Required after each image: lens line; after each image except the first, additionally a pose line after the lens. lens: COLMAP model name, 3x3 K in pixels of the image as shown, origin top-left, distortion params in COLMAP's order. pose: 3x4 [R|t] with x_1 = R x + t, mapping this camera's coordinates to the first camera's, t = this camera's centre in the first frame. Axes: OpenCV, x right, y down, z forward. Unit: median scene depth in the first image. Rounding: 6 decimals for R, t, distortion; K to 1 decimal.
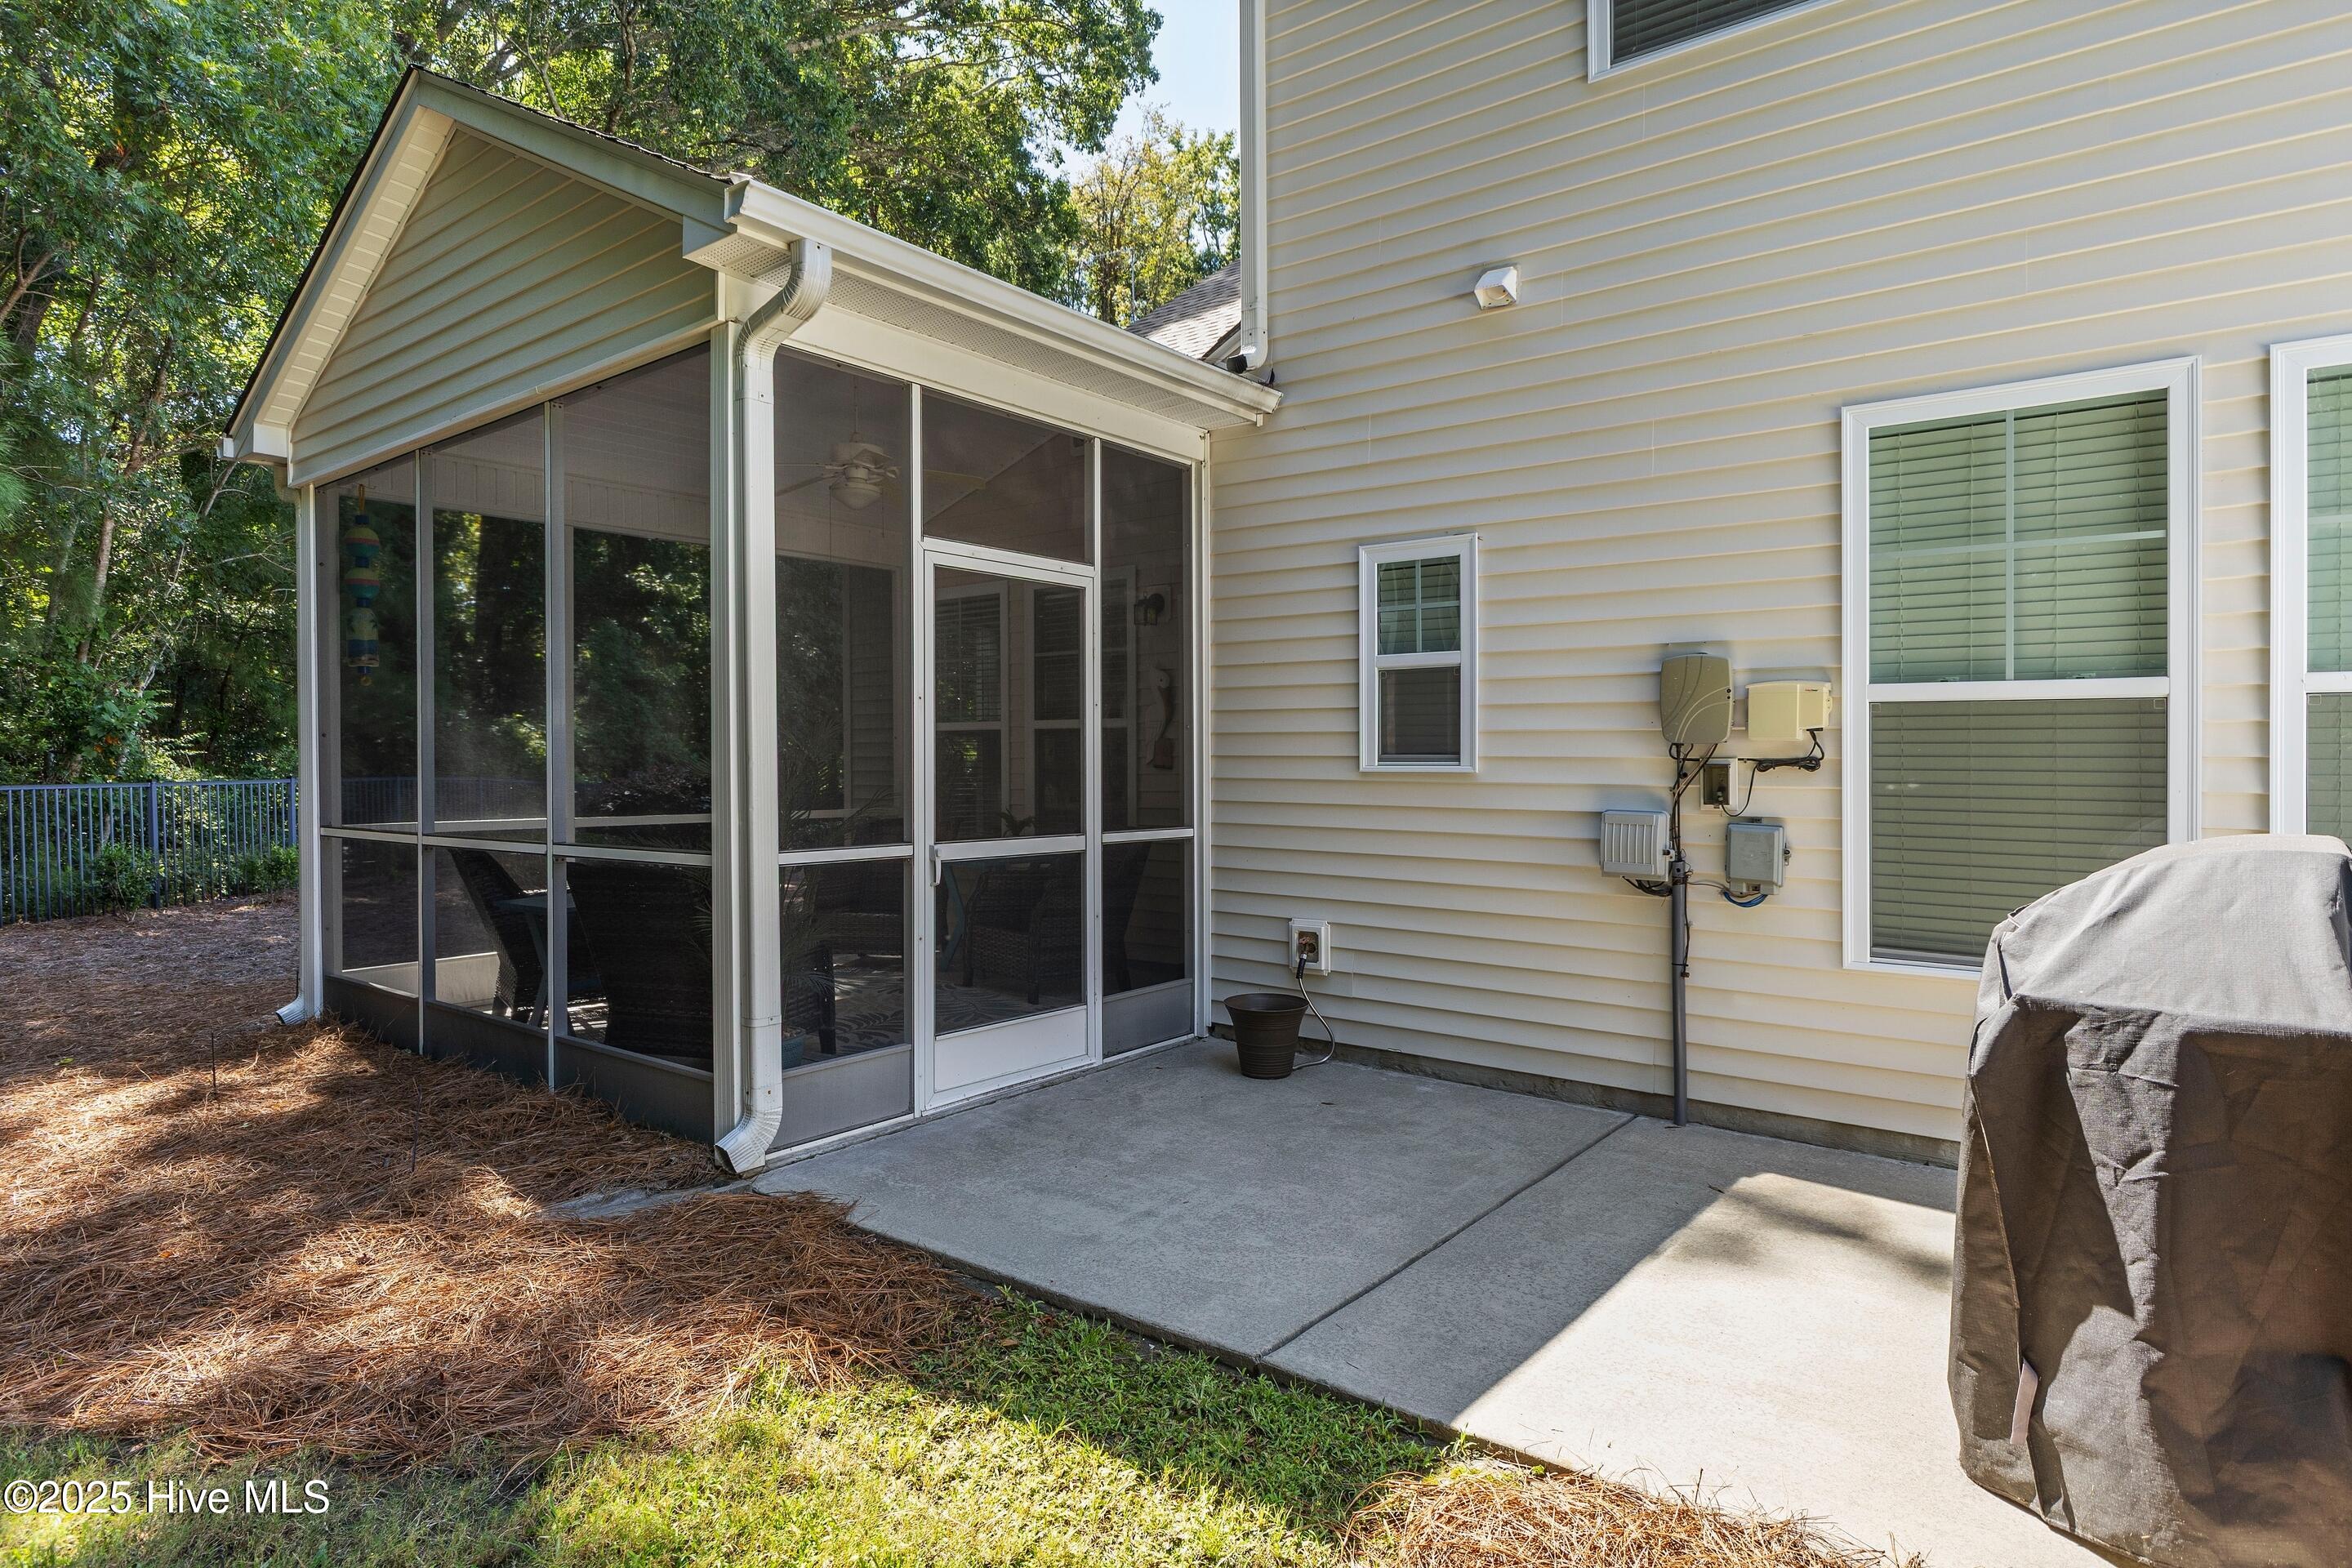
lens RADIAL K [[1327.7, 0, 1174.4], [0, 1327.7, 756.1], [0, 0, 1]] dist [-0.000864, -0.000442]
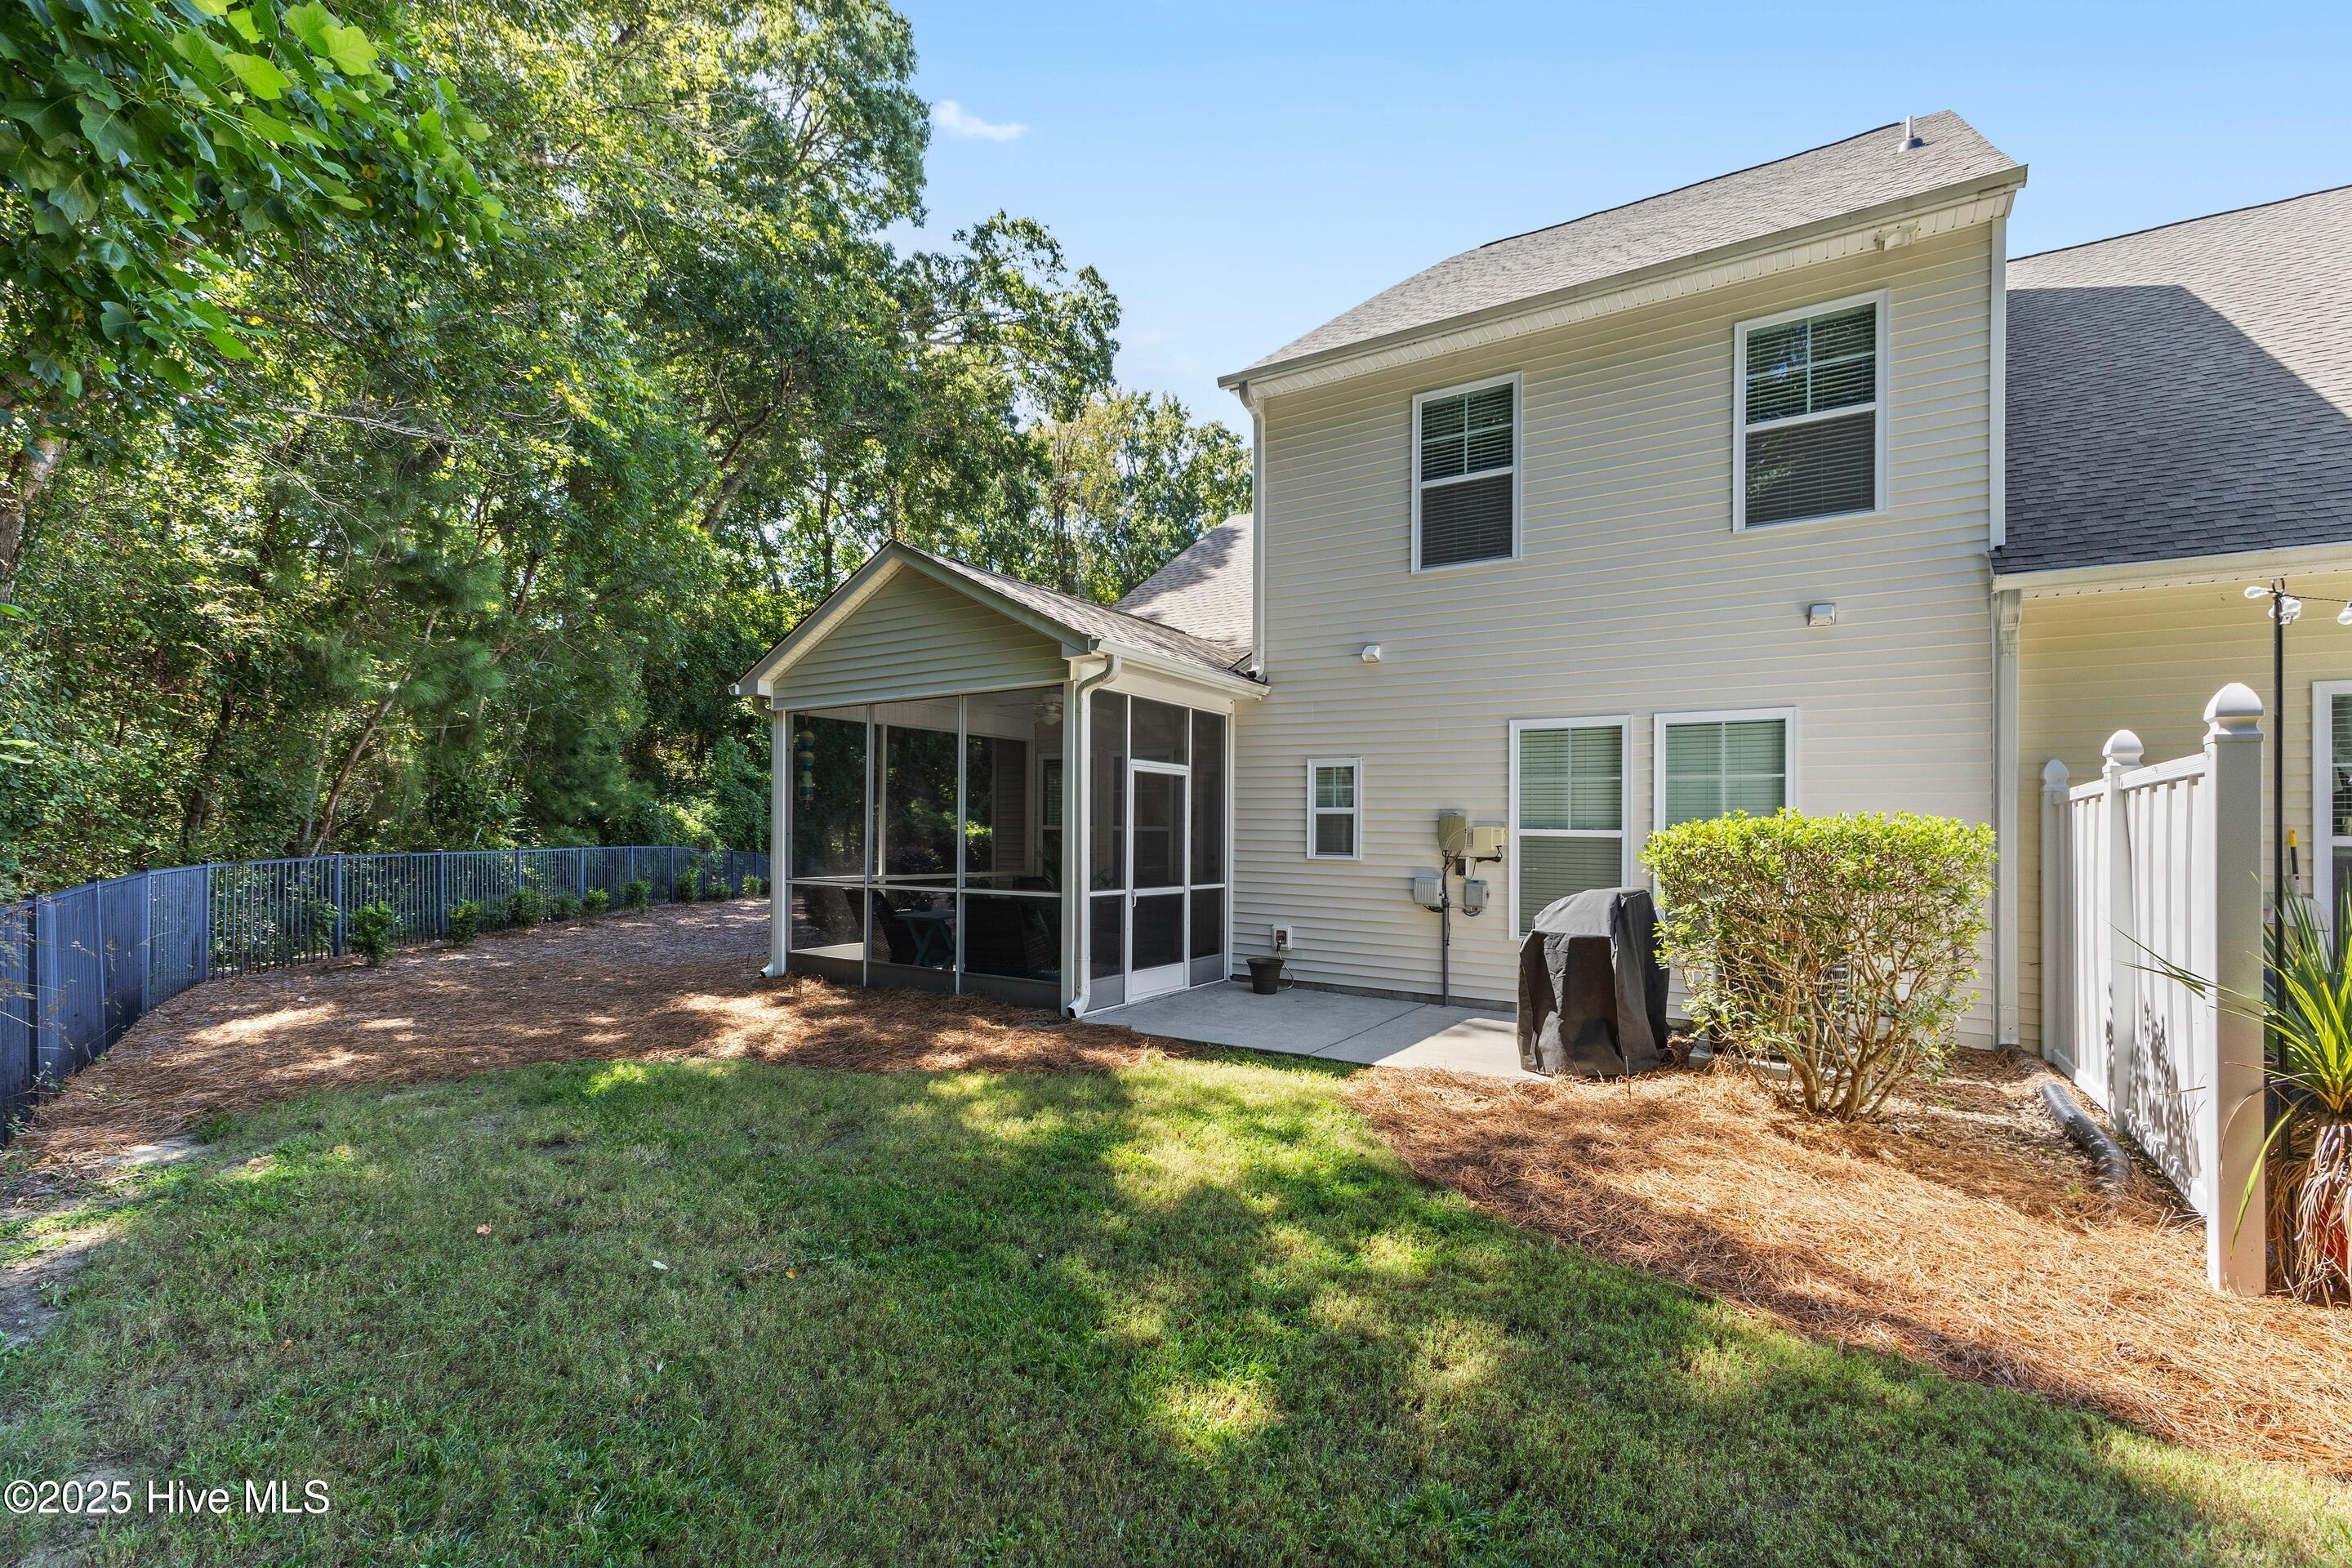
lens RADIAL K [[1081.0, 0, 1101.6], [0, 1081.0, 819.5], [0, 0, 1]] dist [0.023159, -0.000198]
pose [[0.999055, 0.009462, 0.042415, -0.319546], [-0.009166, 0.999932, -0.007178, -0.042954], [-0.042480, 0.006782, 0.999074, -0.912097]]
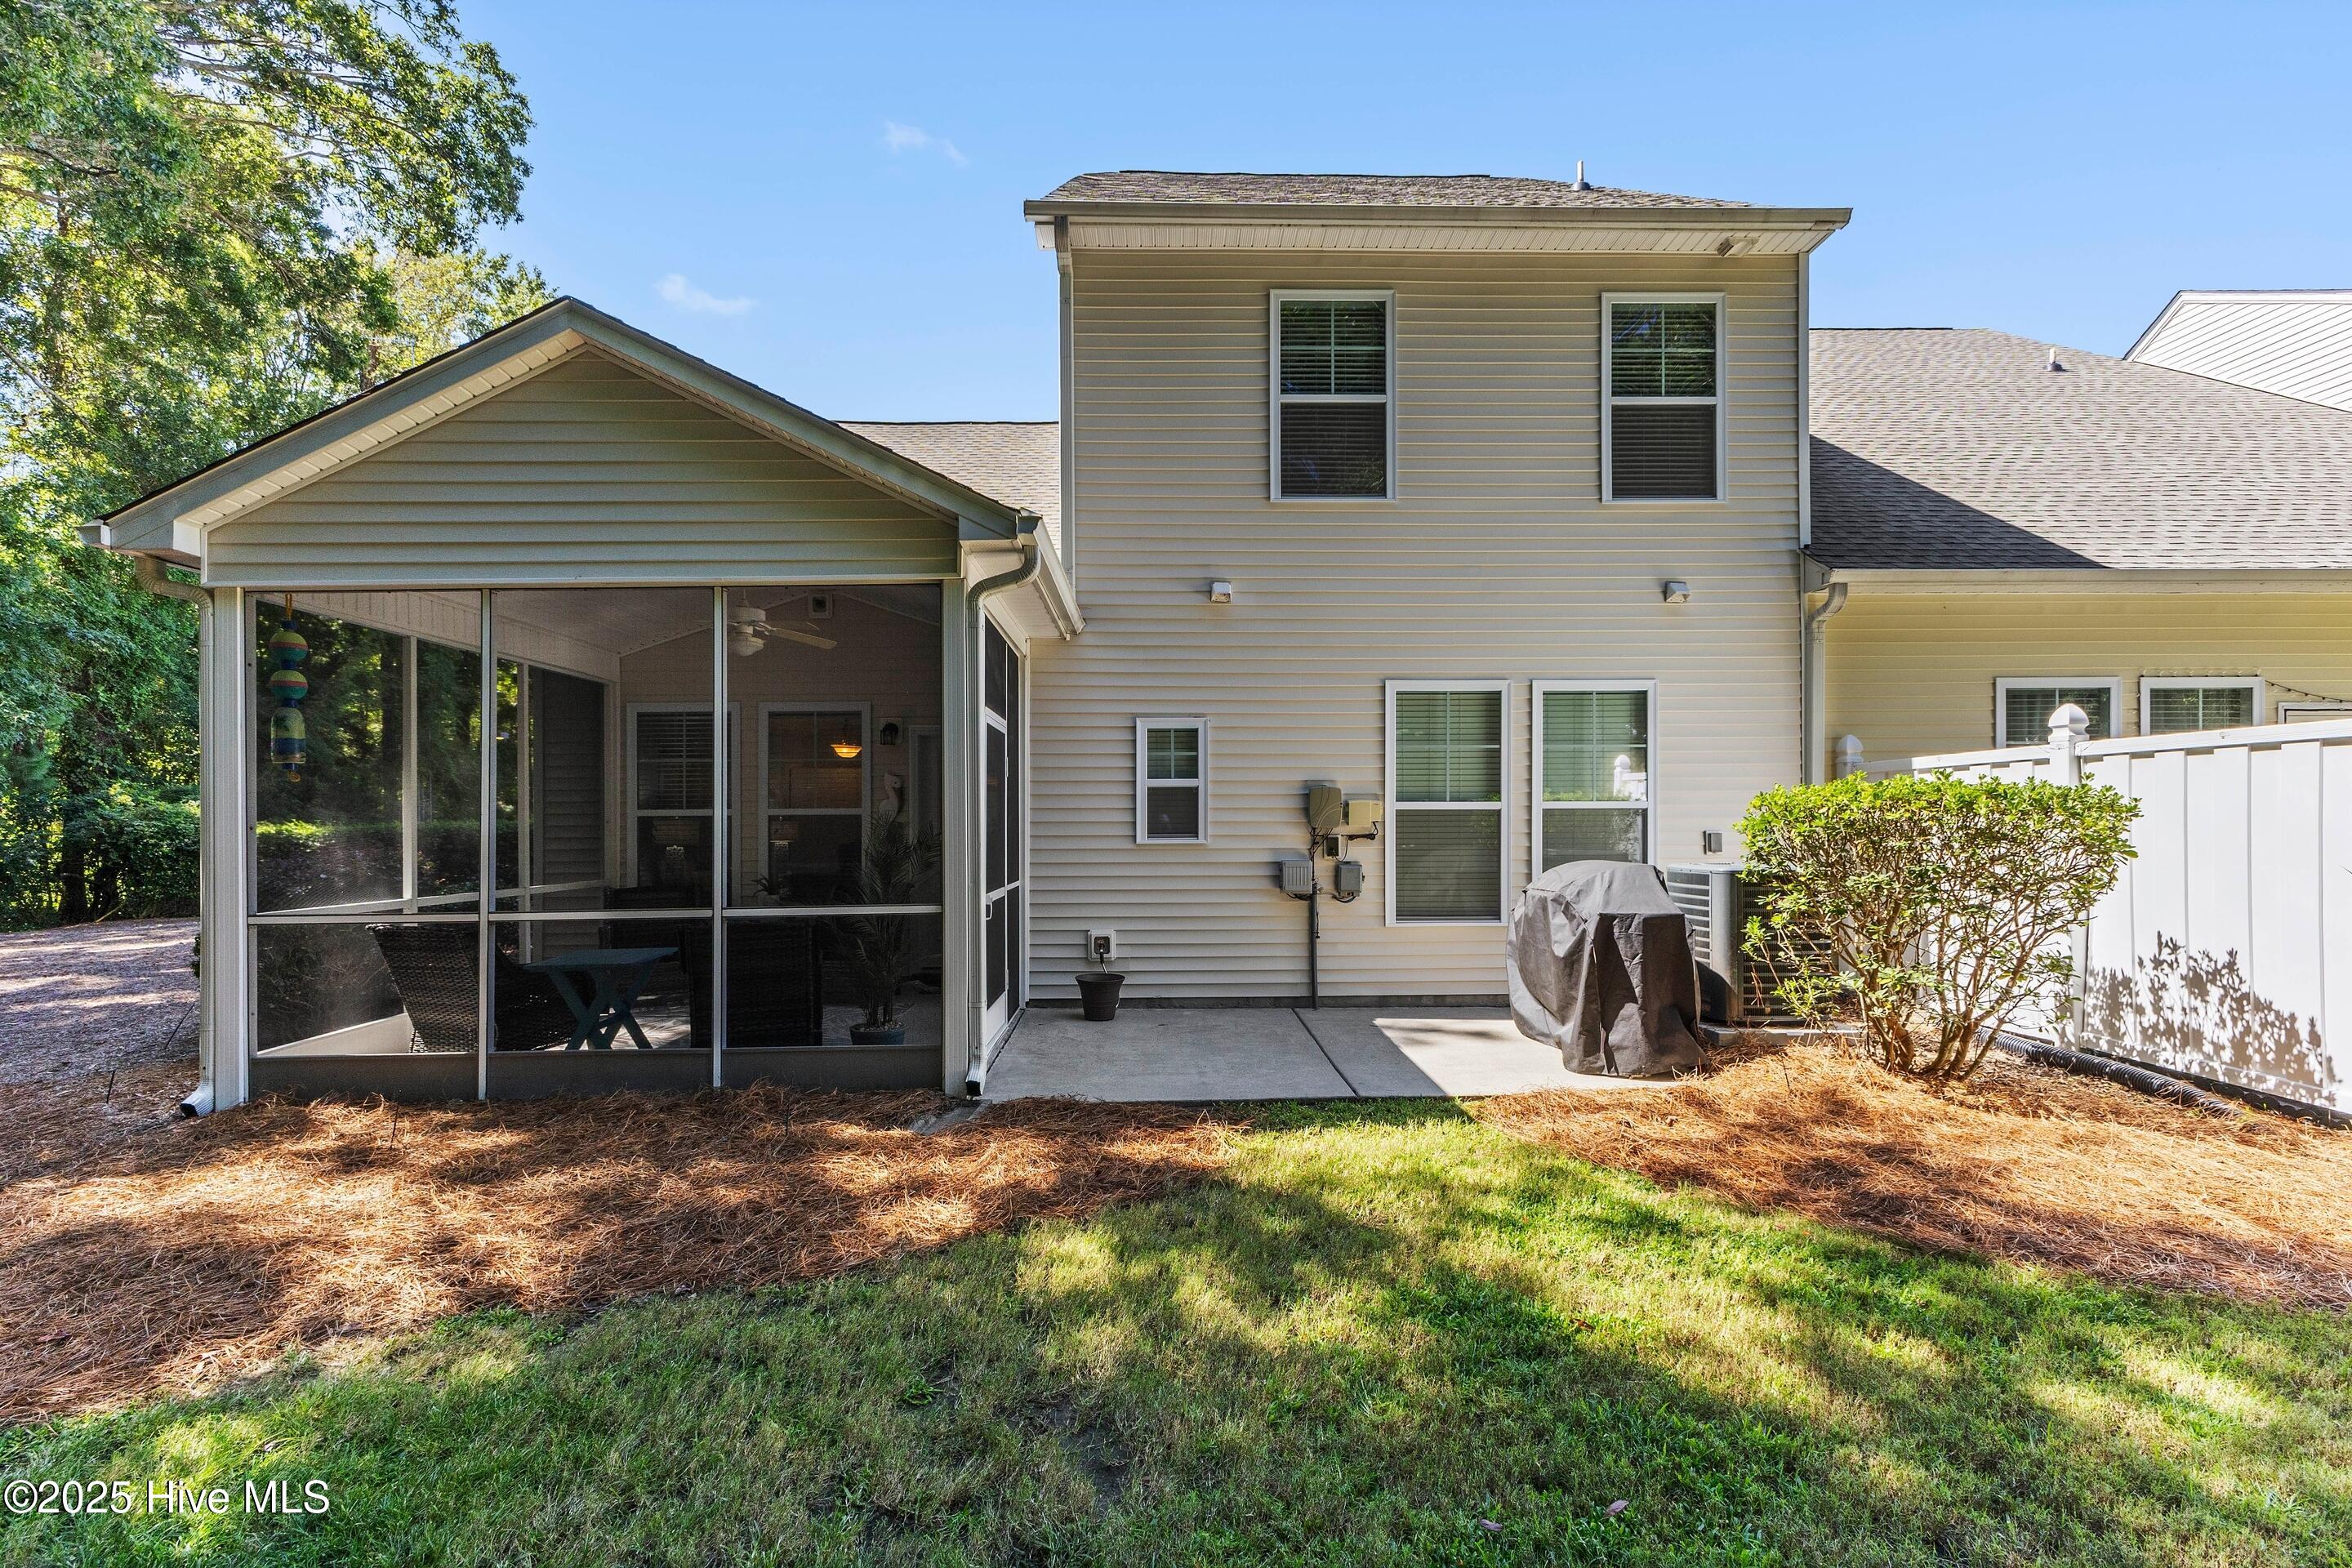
lens RADIAL K [[1104.4, 0, 1125.3], [0, 1104.4, 814.6], [0, 0, 1]] dist [0.013932, 0.000437]
pose [[0.772345, -0.004696, 0.635186, -0.911309], [0.008020, 0.999965, -0.002360, -0.027135], [-0.635152, 0.006917, 0.772356, -0.155768]]
